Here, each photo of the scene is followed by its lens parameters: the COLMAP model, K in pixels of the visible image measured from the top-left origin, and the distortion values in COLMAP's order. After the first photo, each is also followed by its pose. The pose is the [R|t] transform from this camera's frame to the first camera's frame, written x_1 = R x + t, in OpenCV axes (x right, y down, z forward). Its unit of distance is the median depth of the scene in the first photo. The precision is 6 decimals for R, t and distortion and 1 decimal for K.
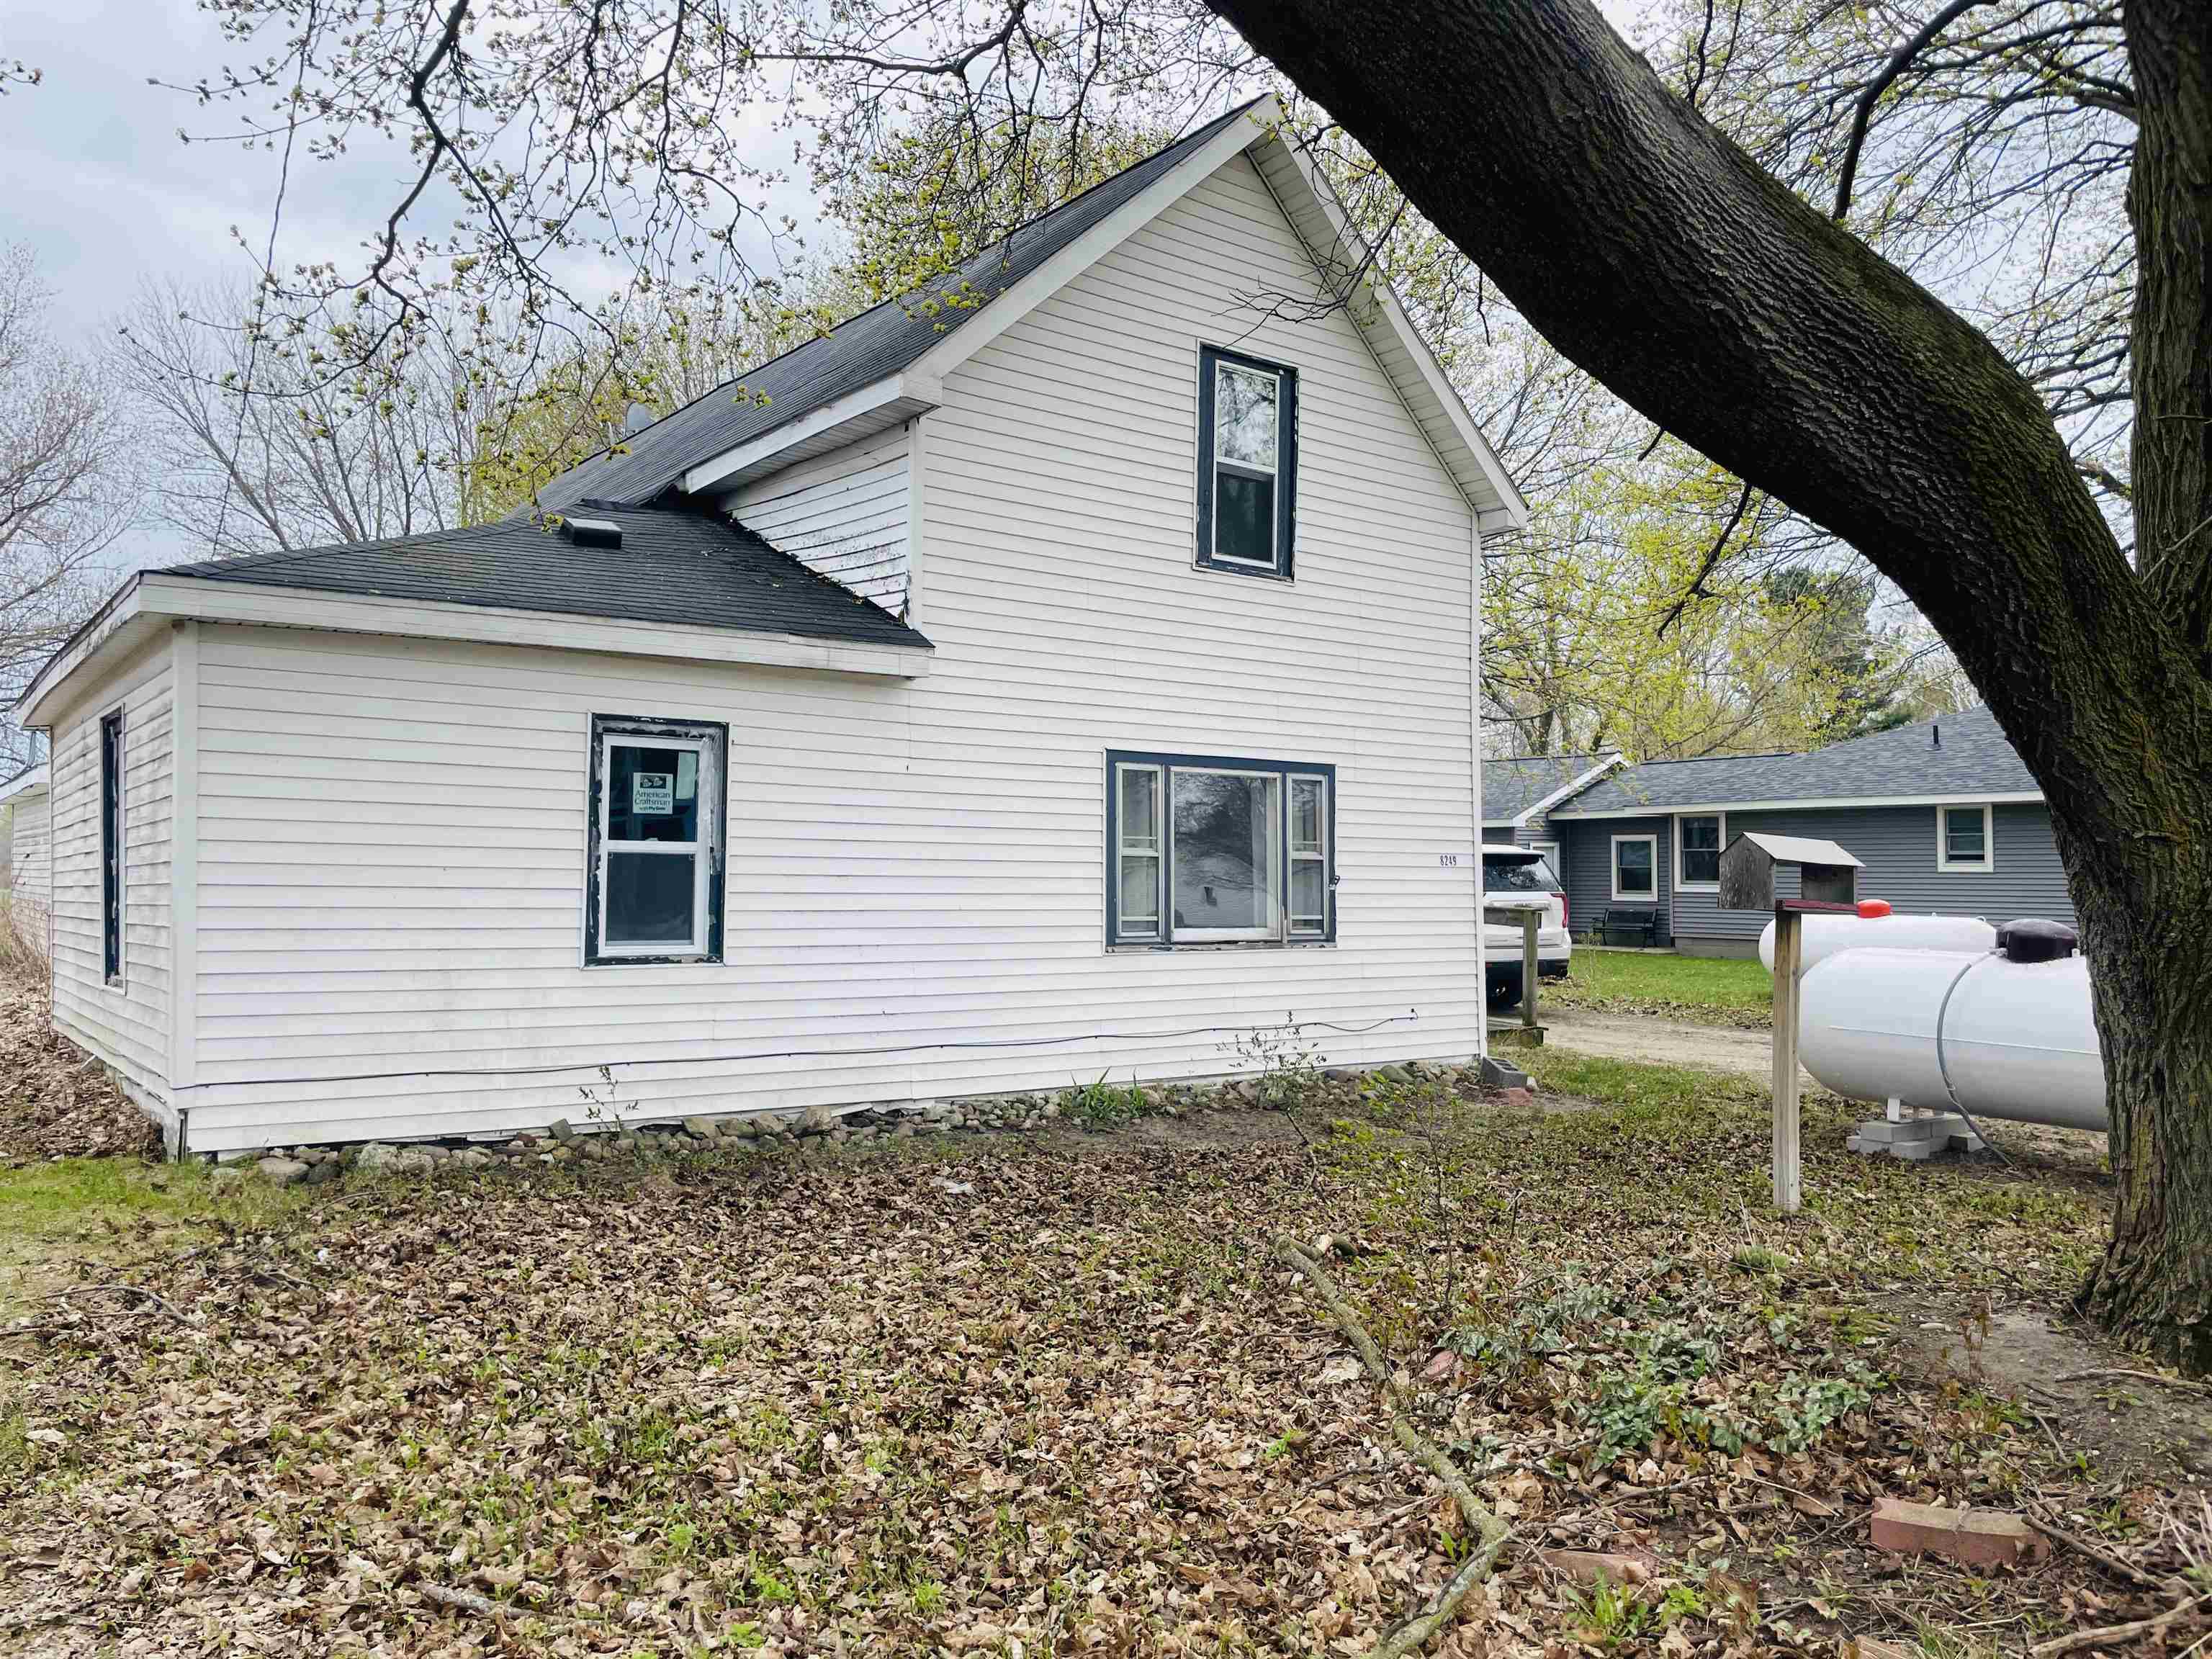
lens RADIAL K [[1673.4, 0, 1106.0], [0, 1673.4, 829.5], [0, 0, 1]] dist [0.093216, -0.131077]
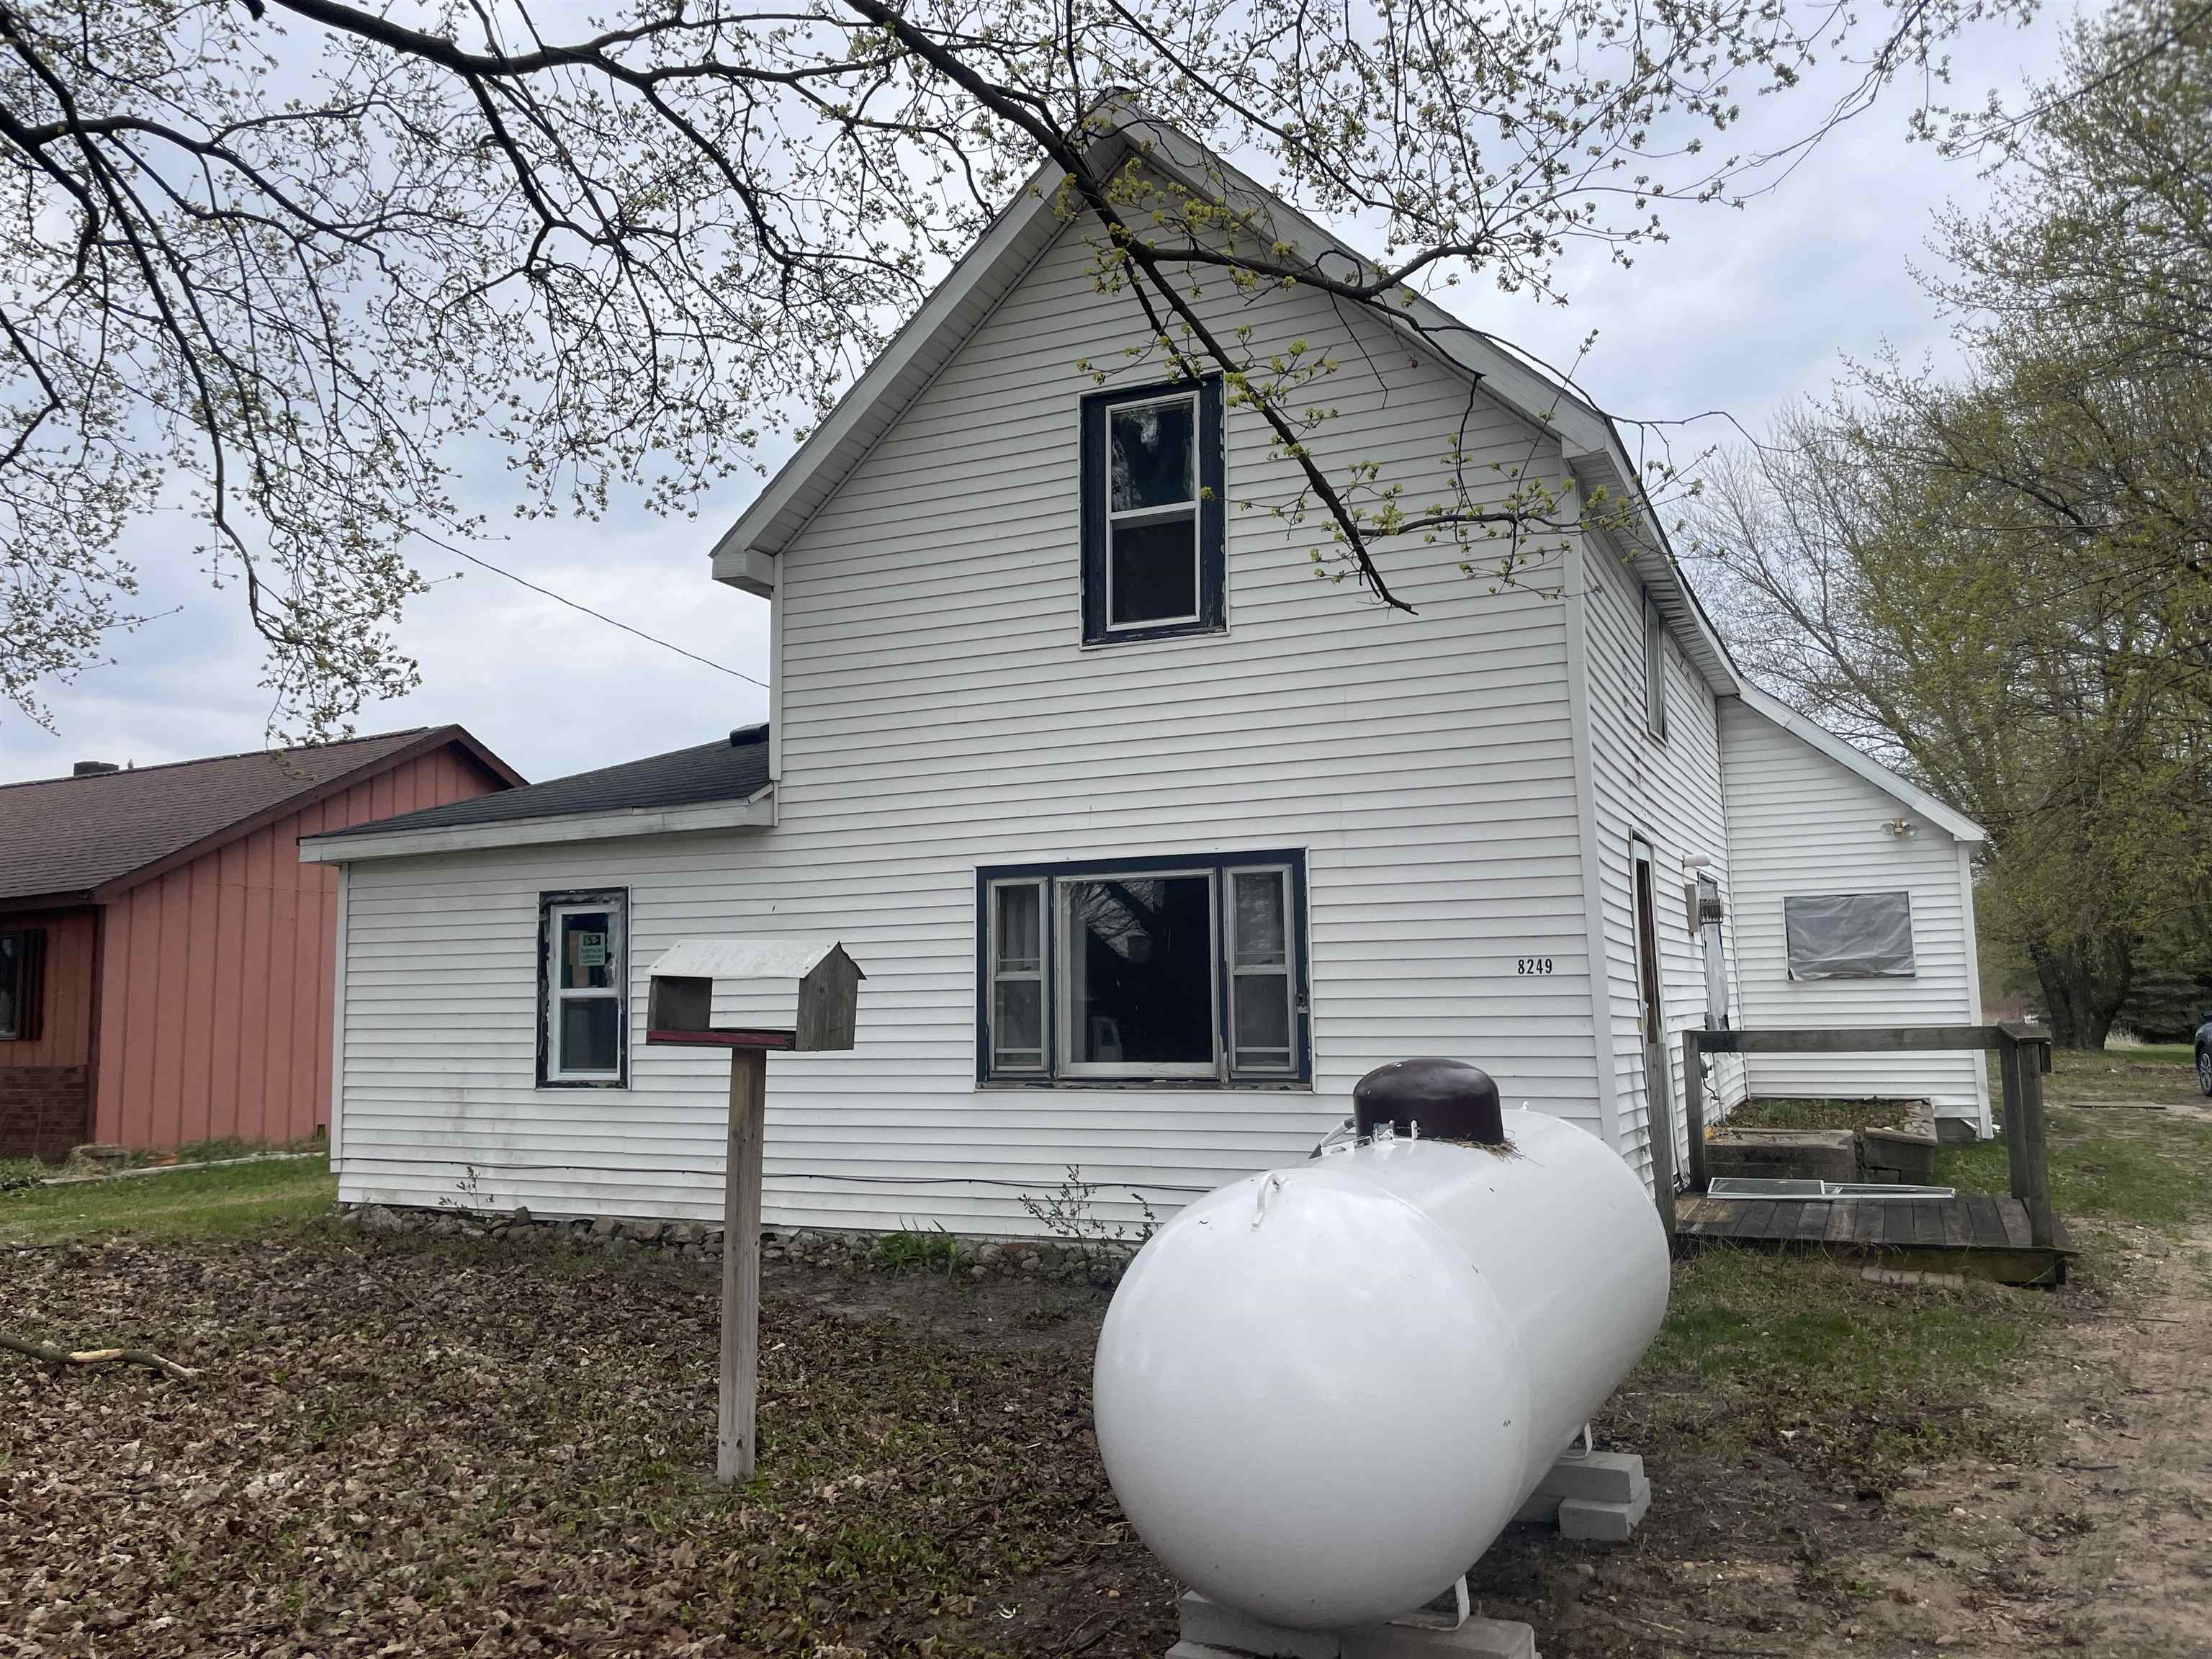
lens RADIAL K [[1673.4, 0, 1106.0], [0, 1673.4, 829.5], [0, 0, 1]] dist [0.093216, -0.131077]
pose [[0.478320, -0.105370, -0.871841, 0.920274], [0.049840, 0.994433, -0.092842, 0.023015], [0.876770, 0.000956, 0.480909, 0.666840]]
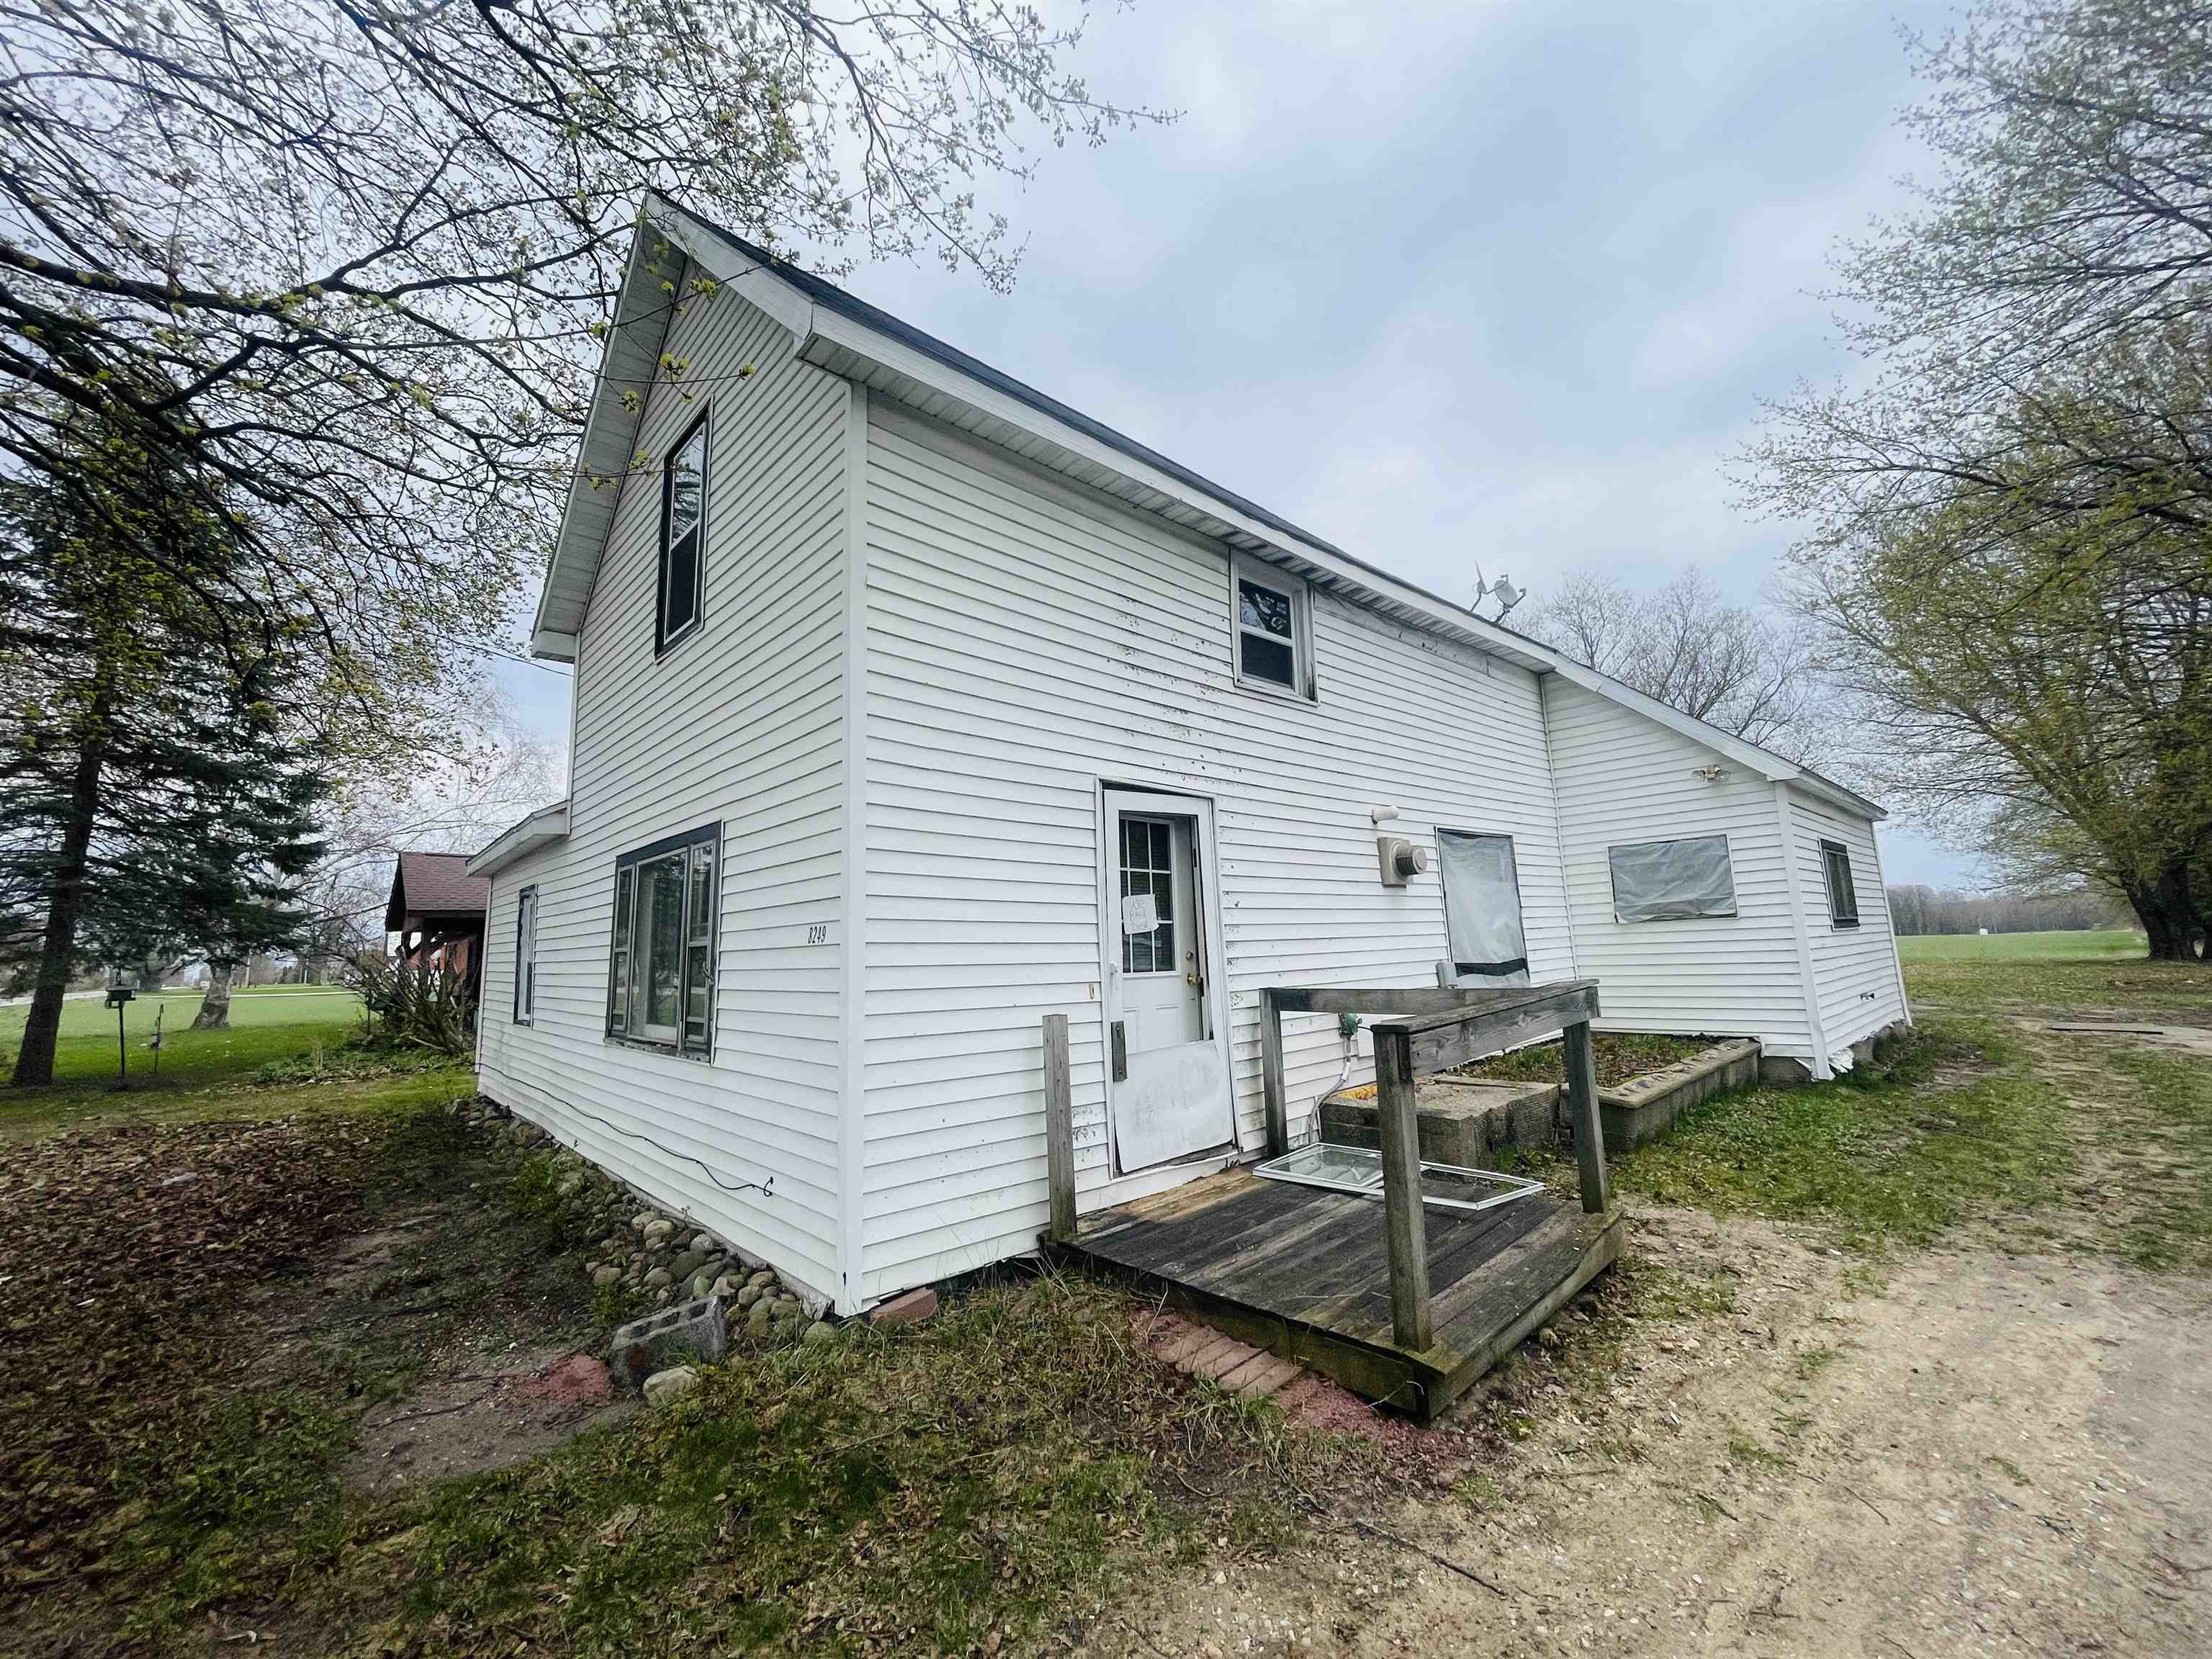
lens RADIAL K [[894.6, 0, 1108.9], [0, 894.6, 821.5], [0, 0, 1]] dist [-0.000484, -0.000045]
pose [[0.114605, -0.150243, -0.981984, 0.684896], [0.068929, 0.987317, -0.143014, 0.040641], [0.991017, -0.051297, 0.123507, 1.357009]]
